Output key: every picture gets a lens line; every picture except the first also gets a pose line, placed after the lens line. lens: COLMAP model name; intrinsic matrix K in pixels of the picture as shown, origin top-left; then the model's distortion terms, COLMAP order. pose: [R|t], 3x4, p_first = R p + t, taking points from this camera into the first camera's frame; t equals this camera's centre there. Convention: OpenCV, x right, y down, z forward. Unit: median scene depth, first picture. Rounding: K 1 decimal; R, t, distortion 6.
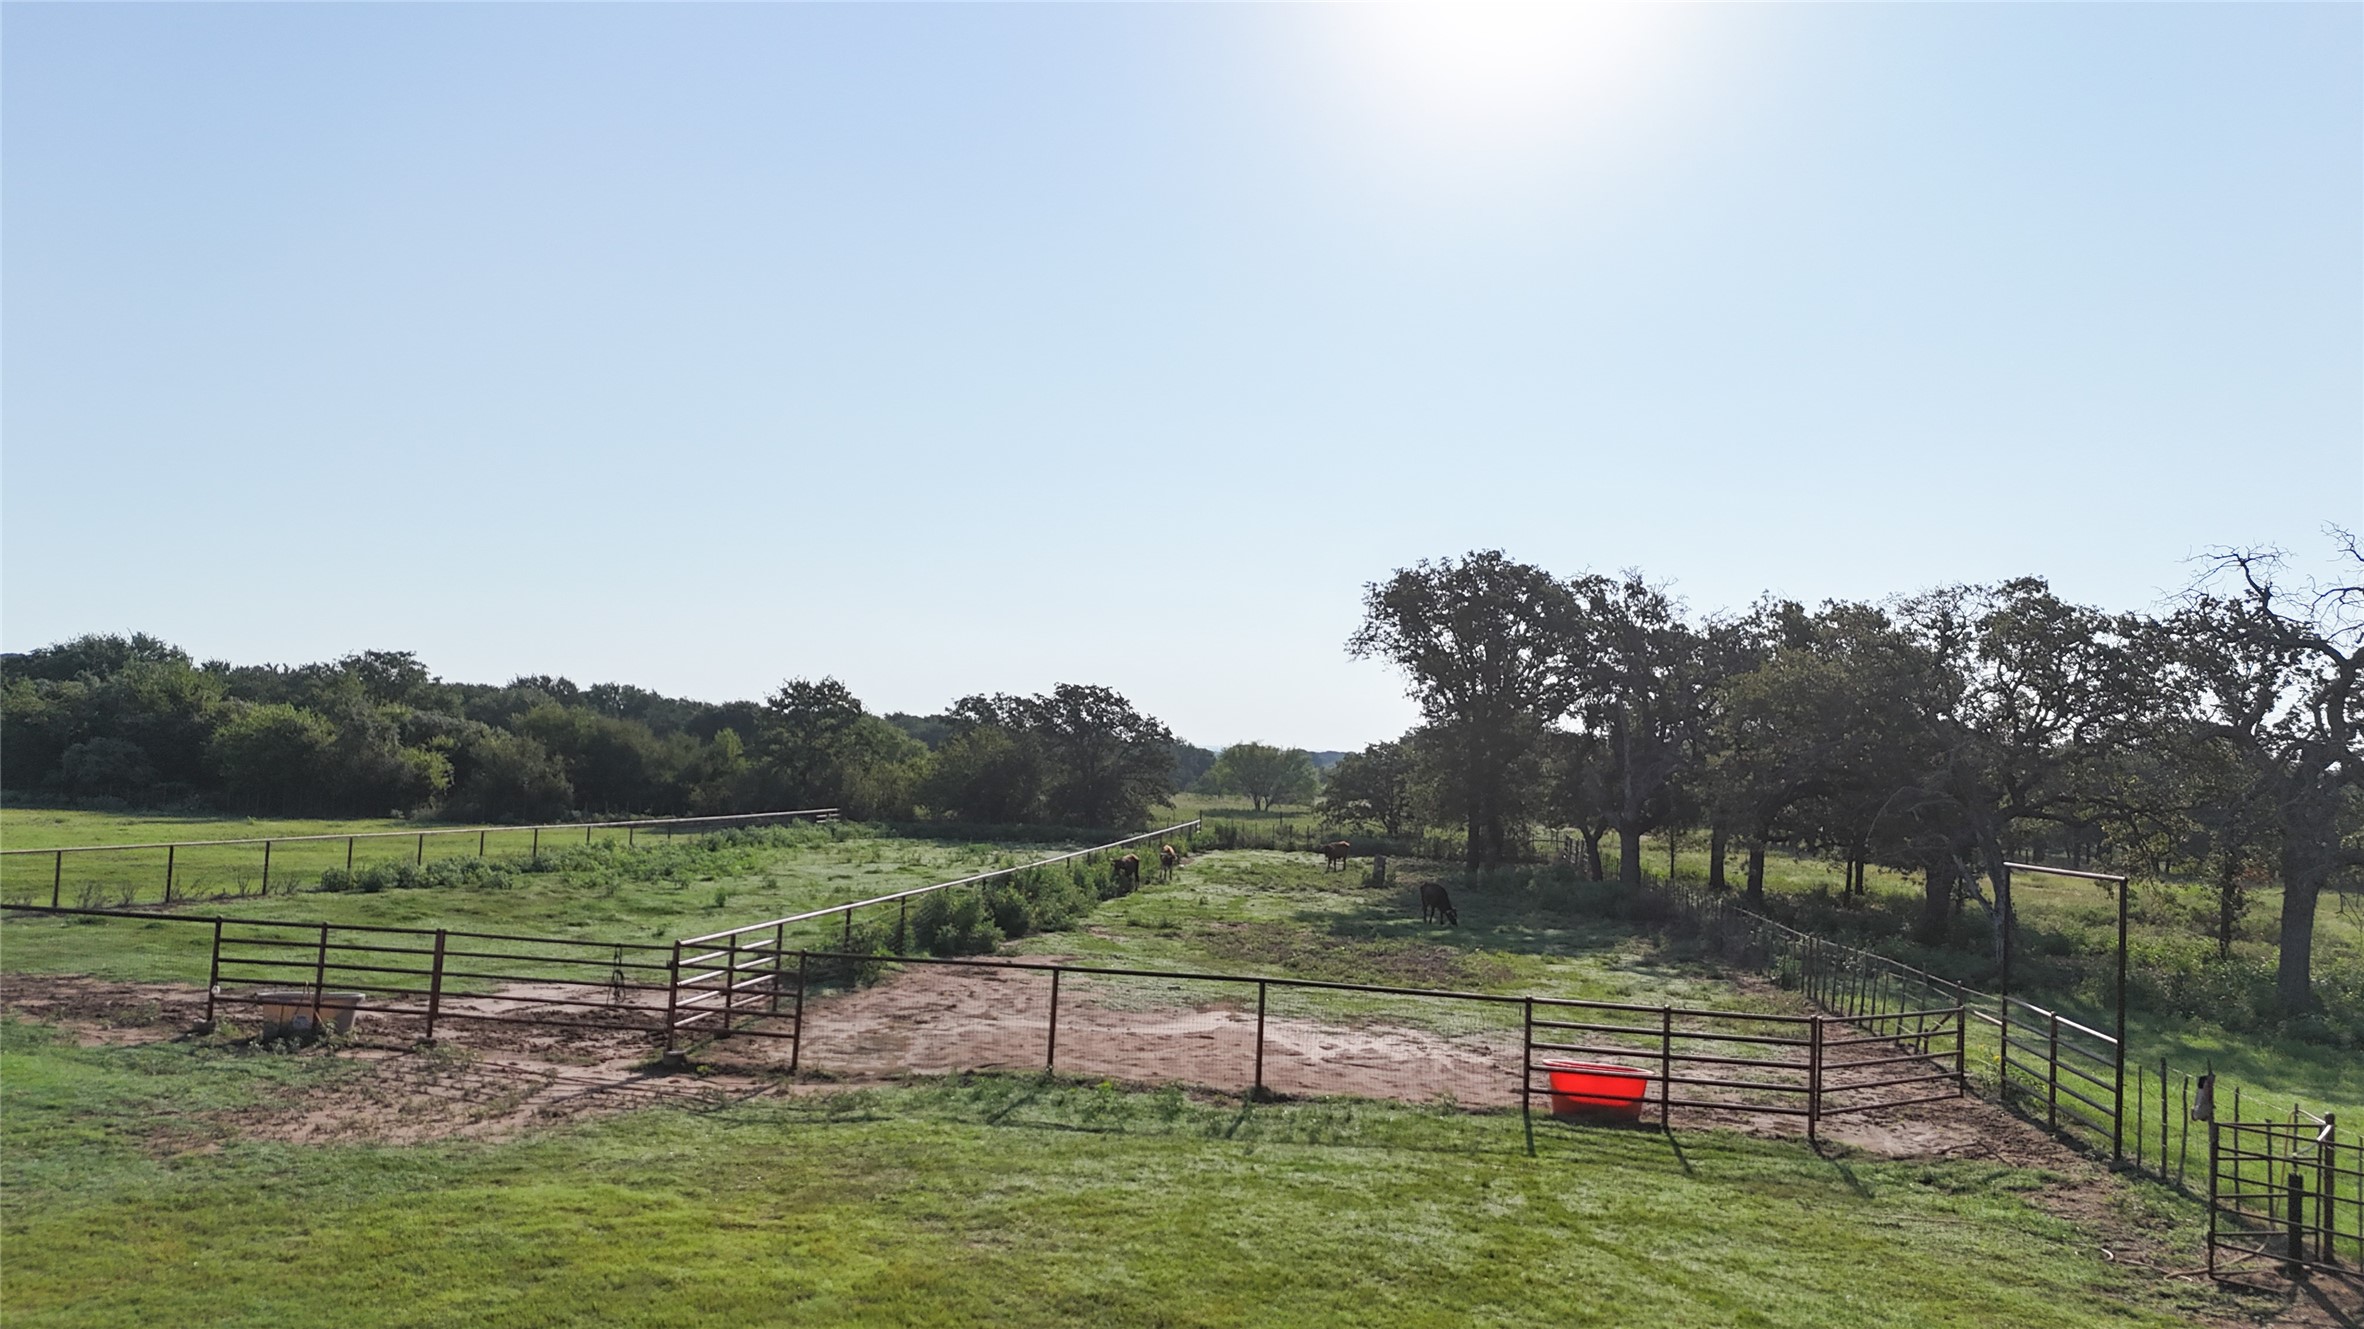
lens RADIAL K [[1697.8, 0, 1182.0], [0, 1697.8, 664.5], [0, 0, 1]] dist [0.098350, -0.132233]
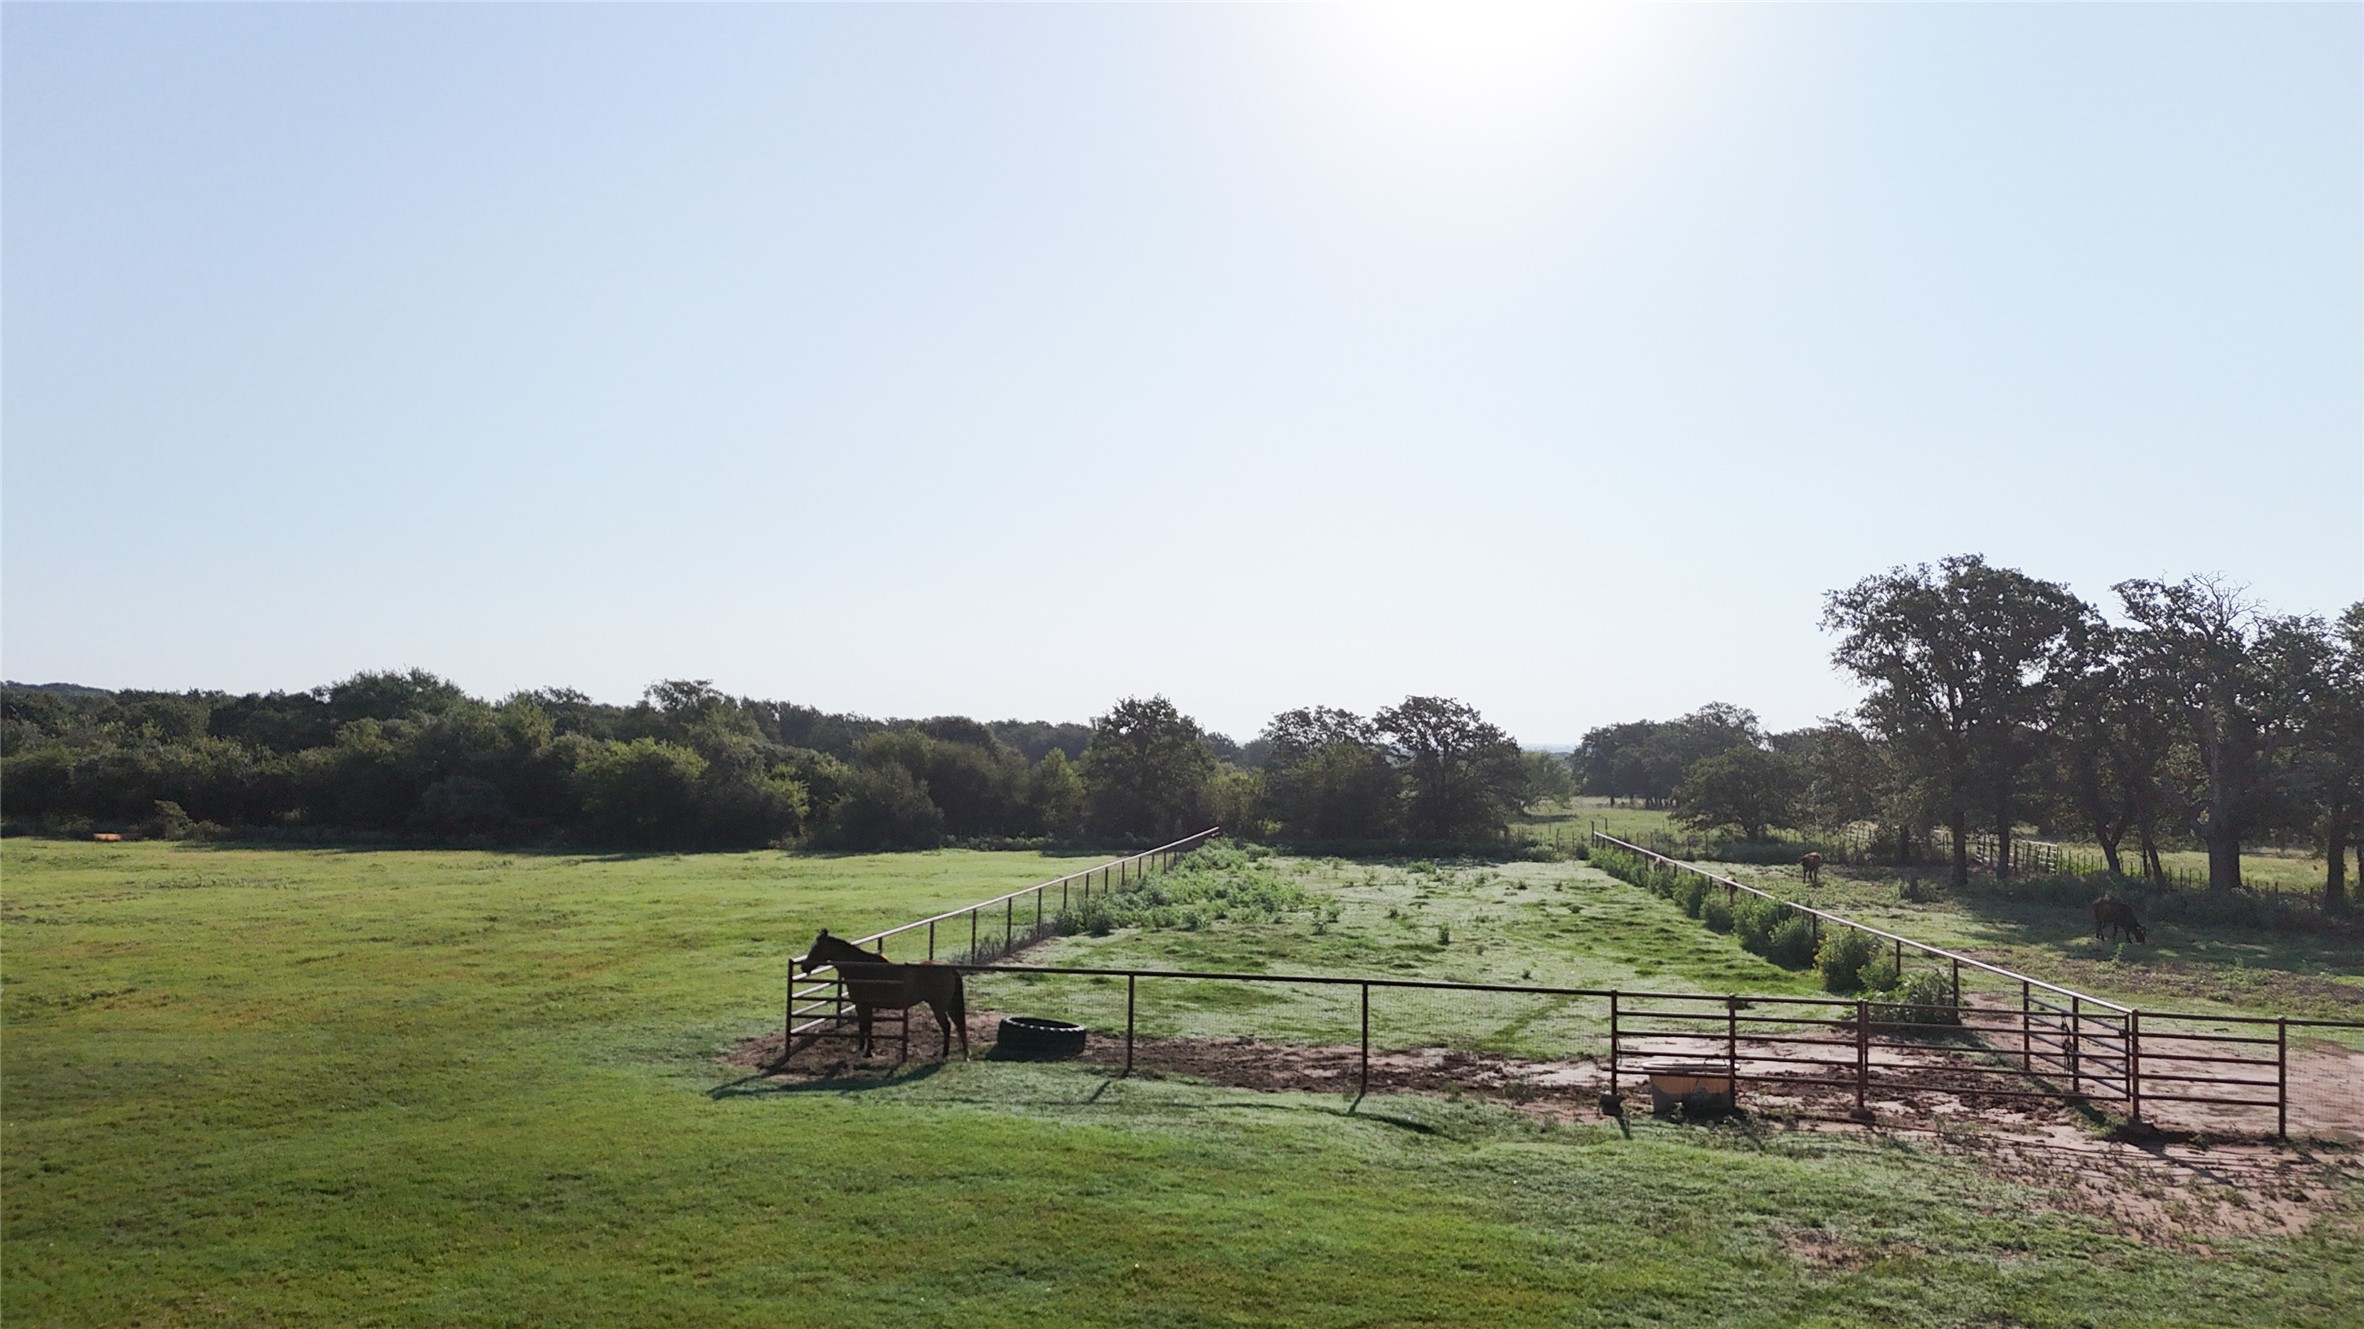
lens RADIAL K [[1684.3, 0, 1177.8], [0, 1684.3, 618.0], [0, 0, 1]] dist [0.096514, -0.129307]
pose [[0.999608, -0.027956, 0.001540, -0.199278], [0.027985, 0.999303, -0.024721, -0.013342], [-0.000848, 0.024755, 0.999693, 0.000723]]
